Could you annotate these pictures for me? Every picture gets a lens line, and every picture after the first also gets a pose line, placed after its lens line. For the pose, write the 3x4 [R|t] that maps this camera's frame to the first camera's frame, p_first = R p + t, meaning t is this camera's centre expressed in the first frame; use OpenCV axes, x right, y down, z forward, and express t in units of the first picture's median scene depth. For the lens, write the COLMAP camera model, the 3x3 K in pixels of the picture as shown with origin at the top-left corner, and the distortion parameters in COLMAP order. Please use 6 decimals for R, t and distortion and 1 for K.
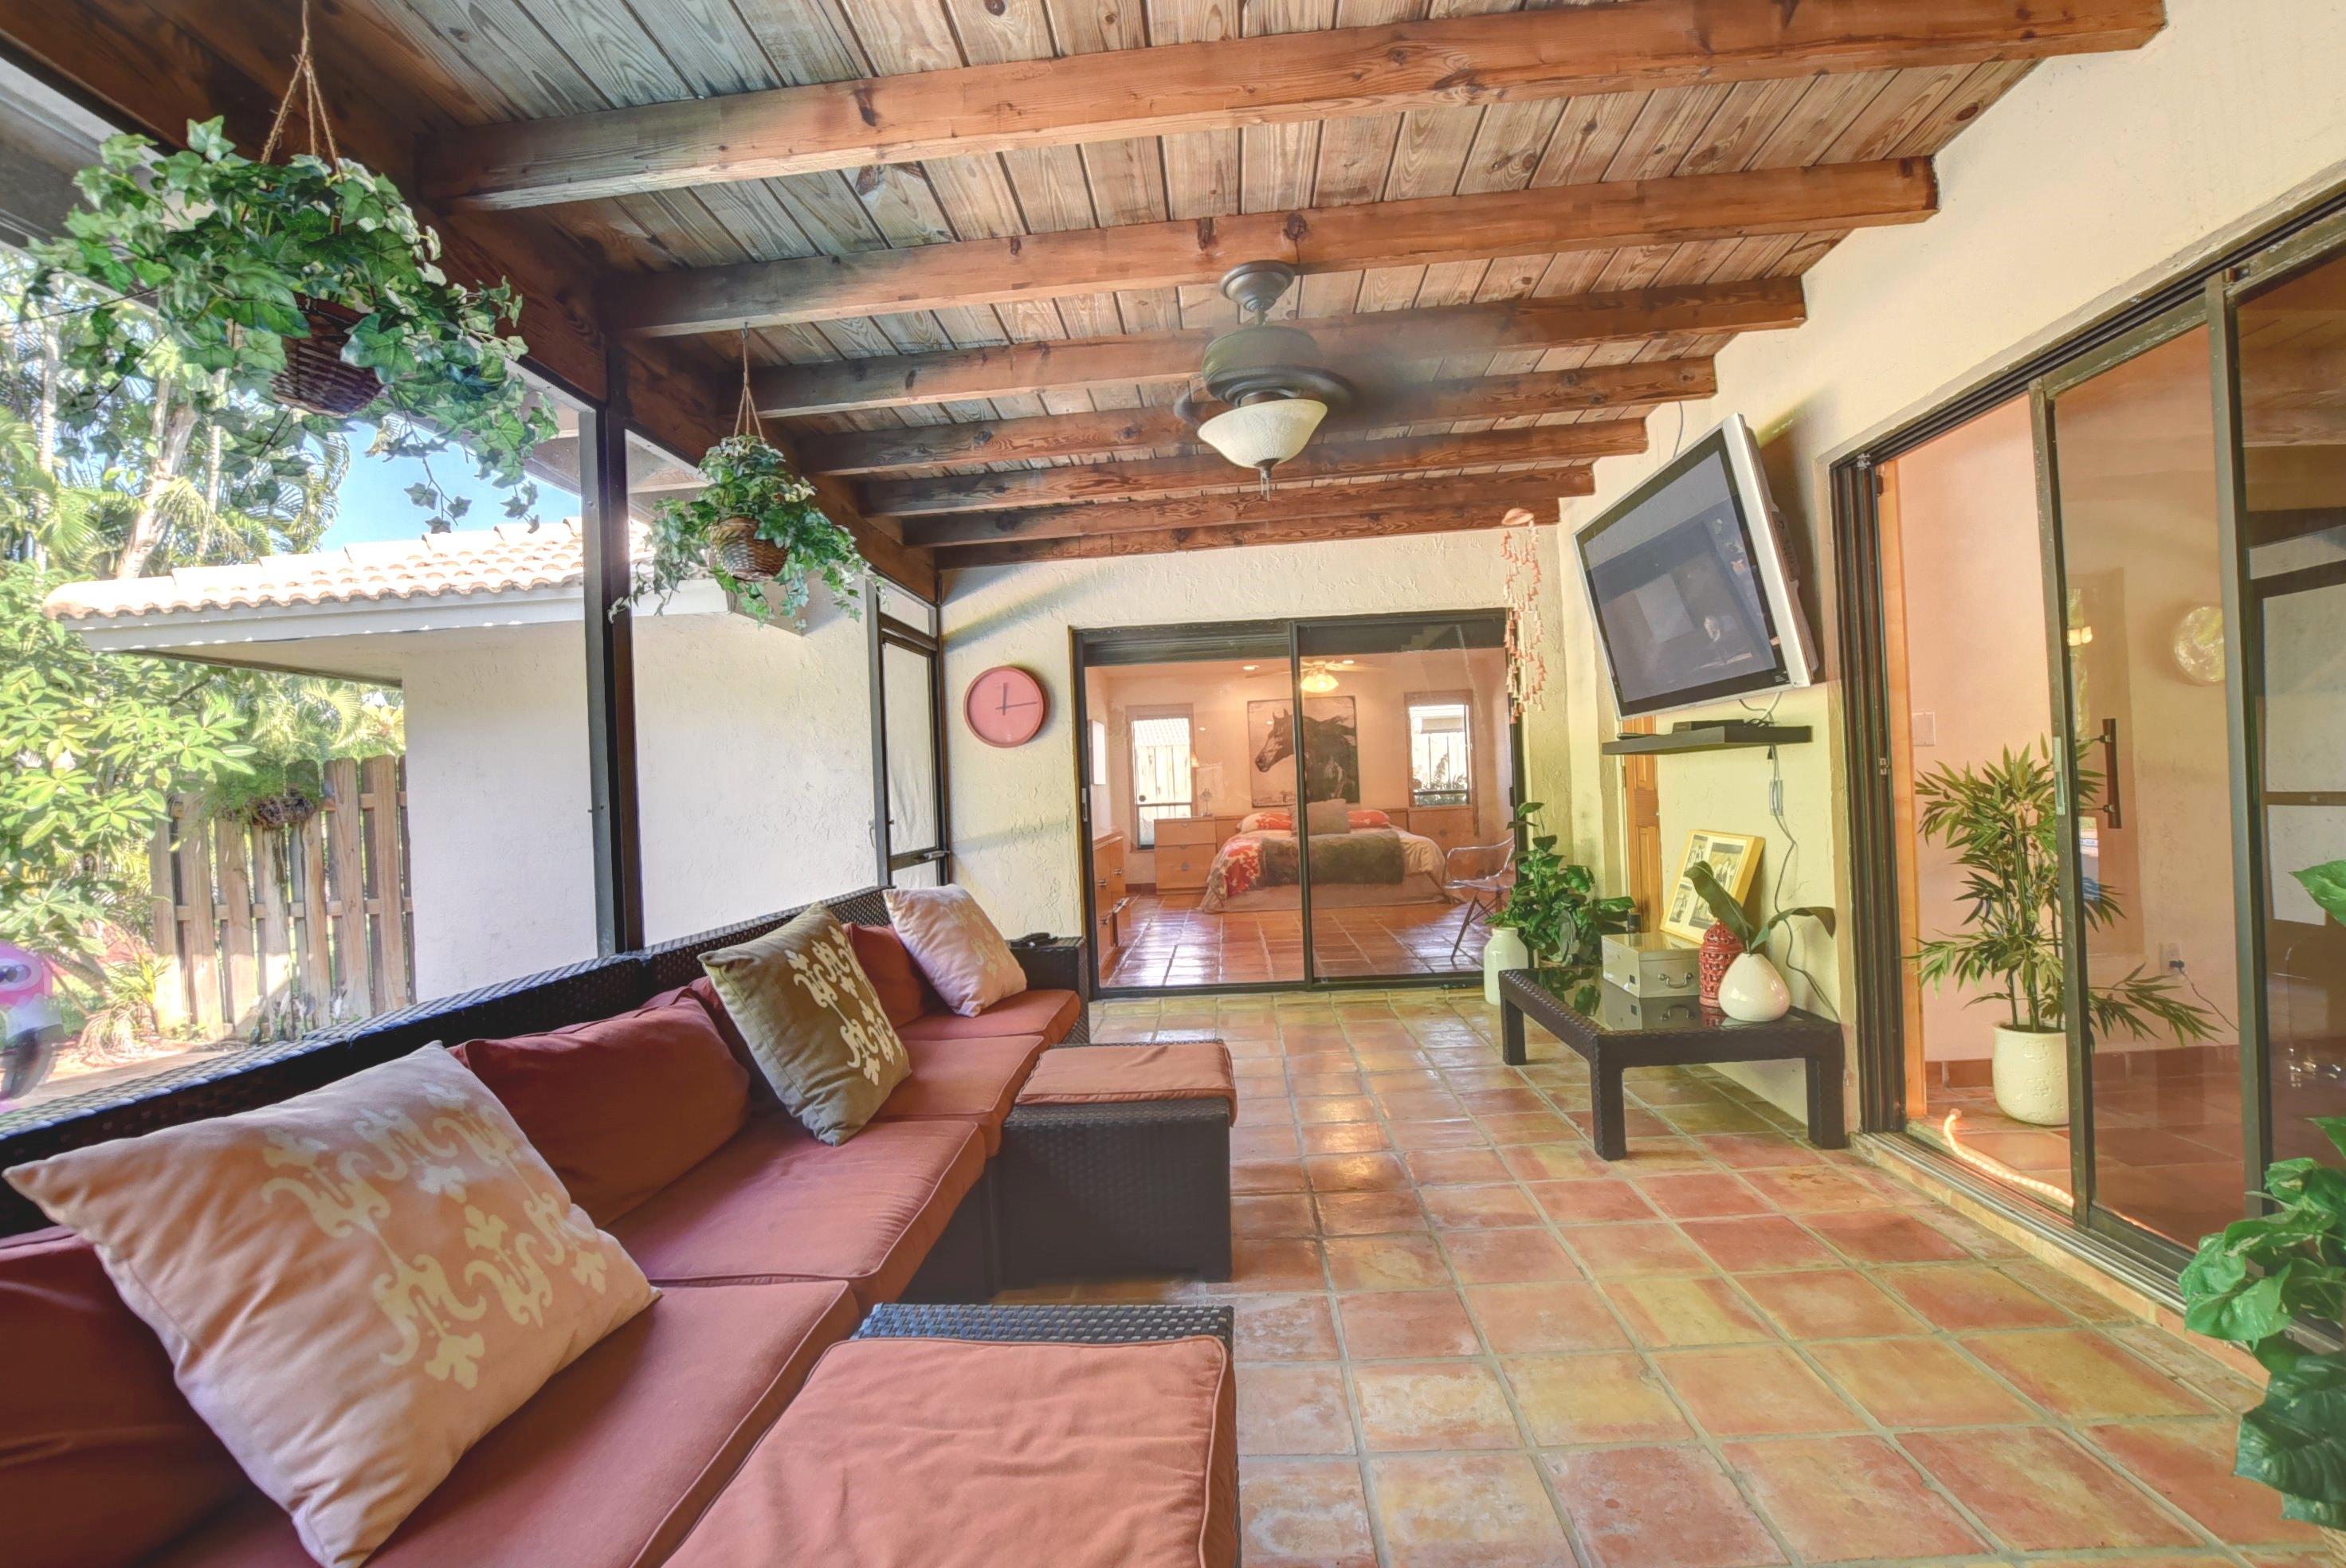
lens RADIAL K [[1037.6, 0, 1183.1], [0, 1037.6, 794.6], [0, 0, 1]] dist [-0.027185, 0.000708]
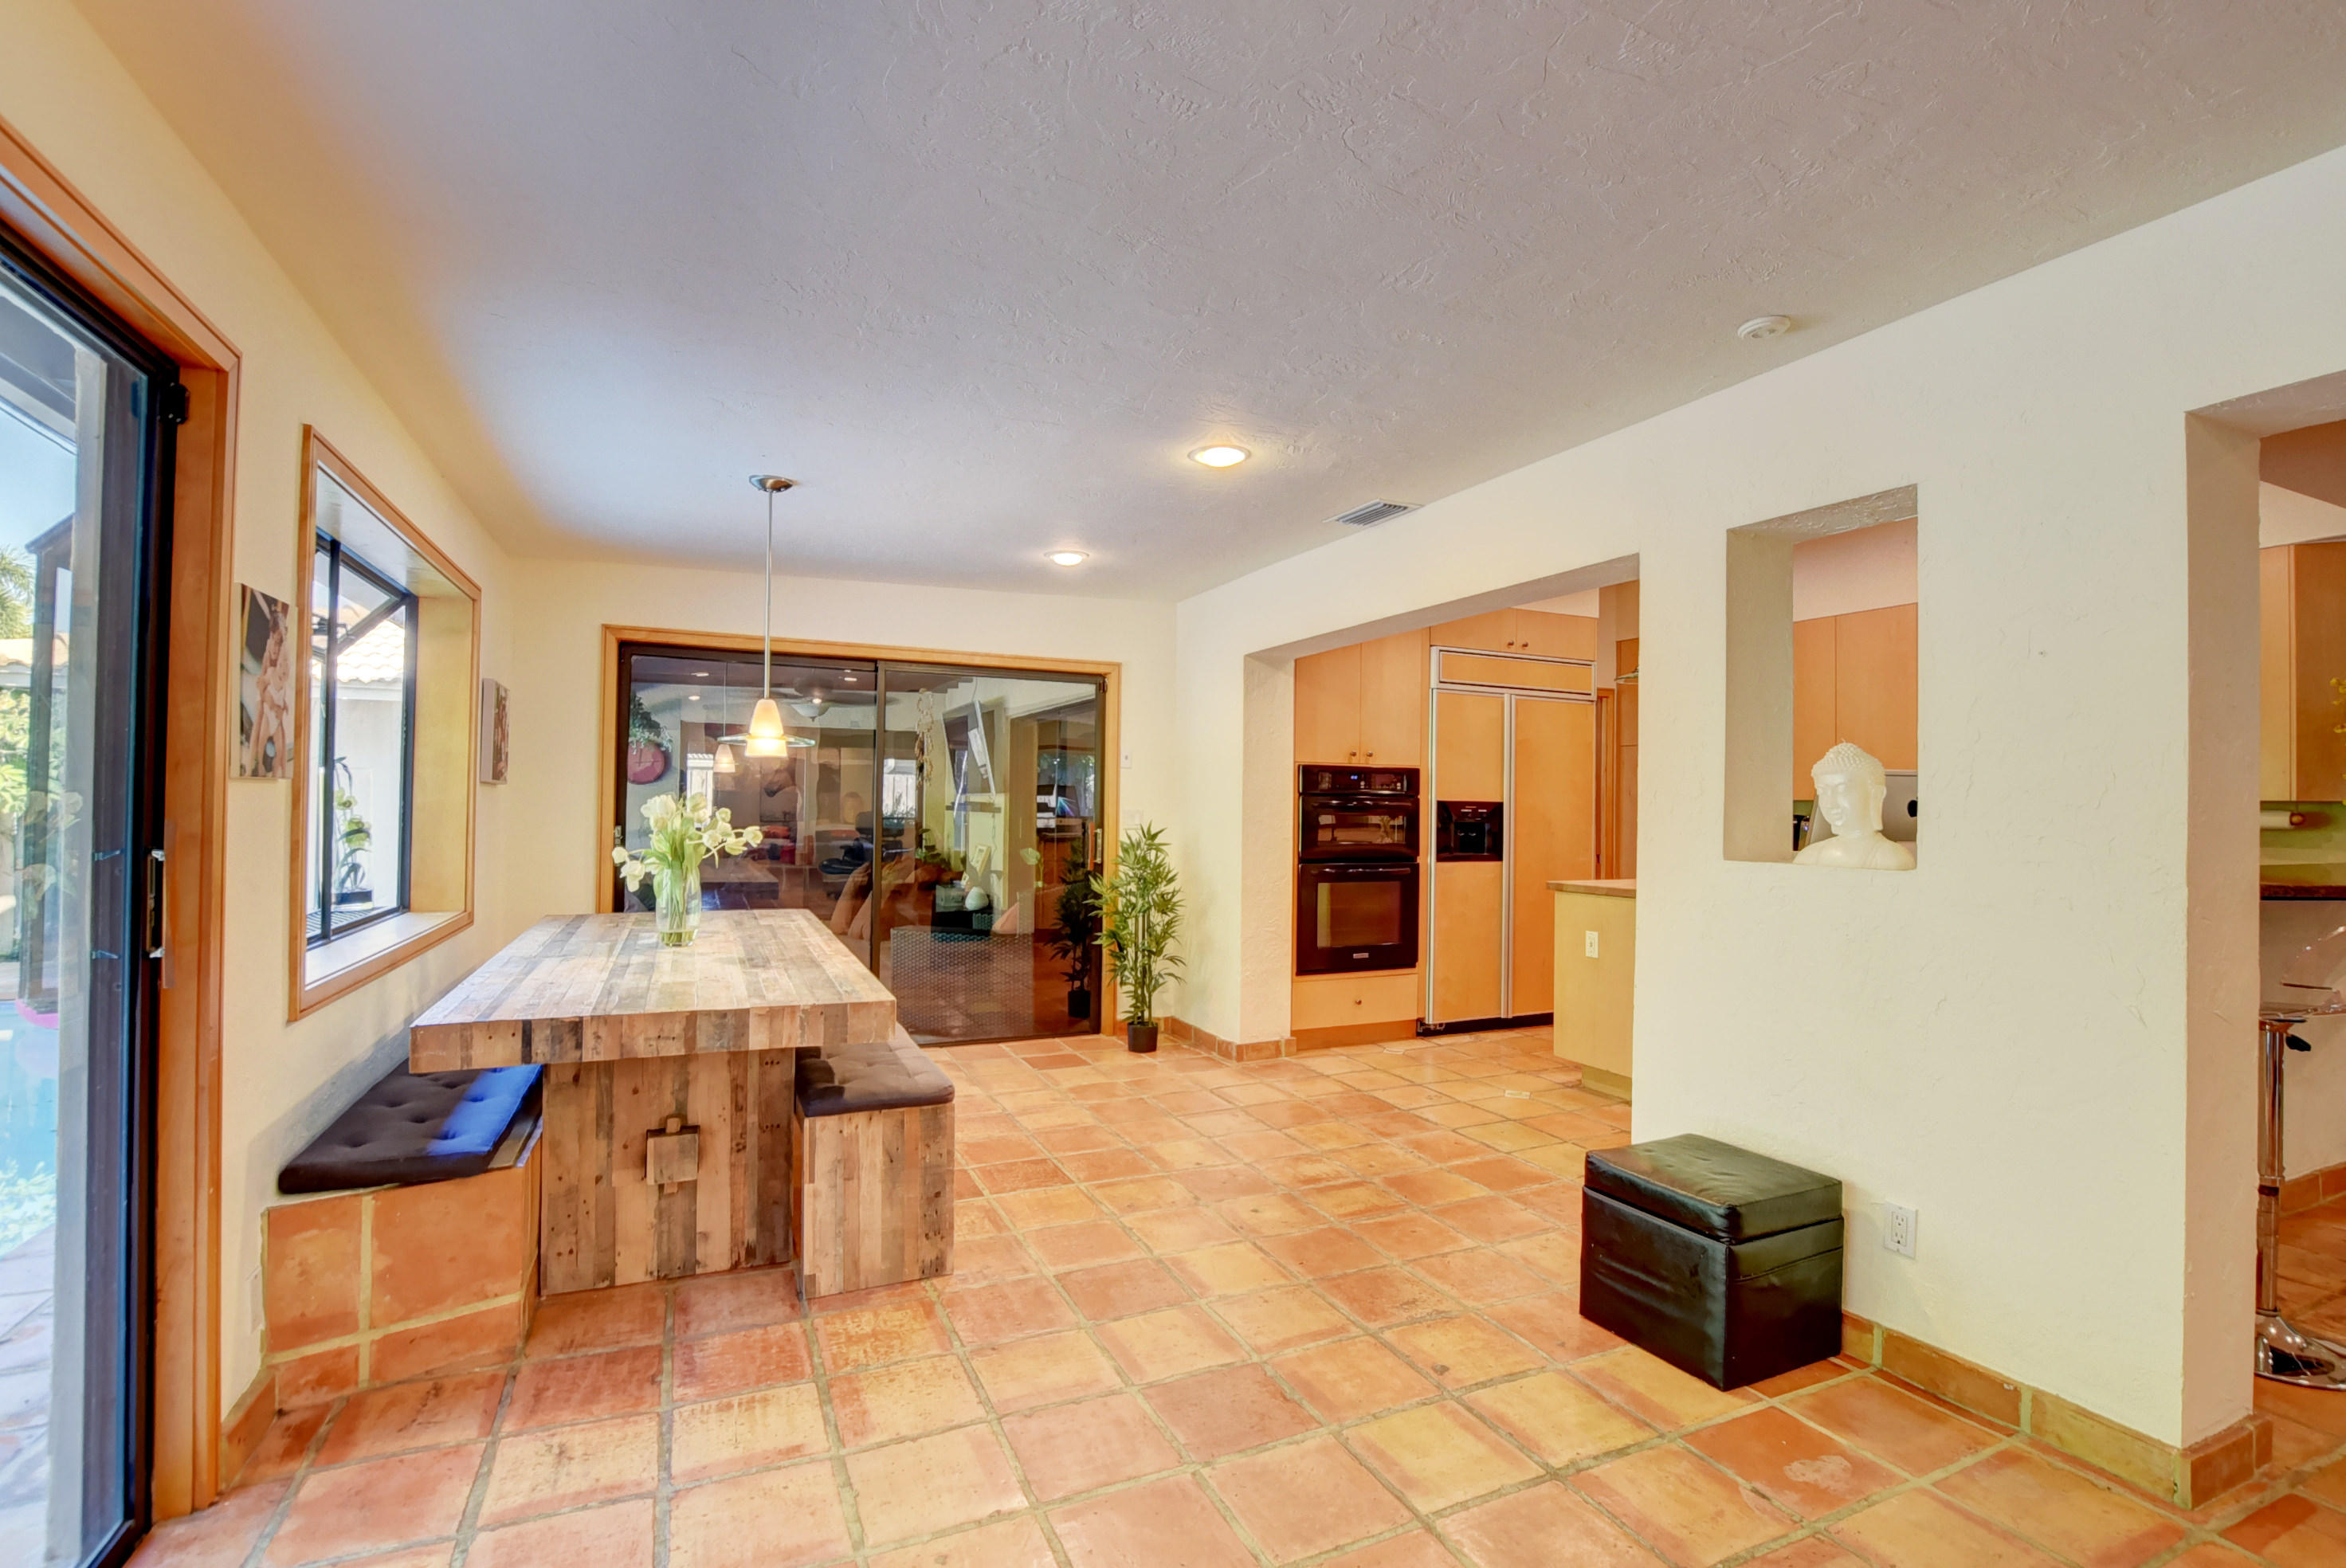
lens RADIAL K [[1063.4, 0, 1186.0], [0, 1063.4, 790.5], [0, 0, 1]] dist [-0.030236, 0.000591]
pose [[0.884820, 0.062360, 0.461741, -0.202349], [-0.051033, 0.998012, -0.036991, -0.017112], [-0.463130, 0.009166, 0.886243, -1.227552]]
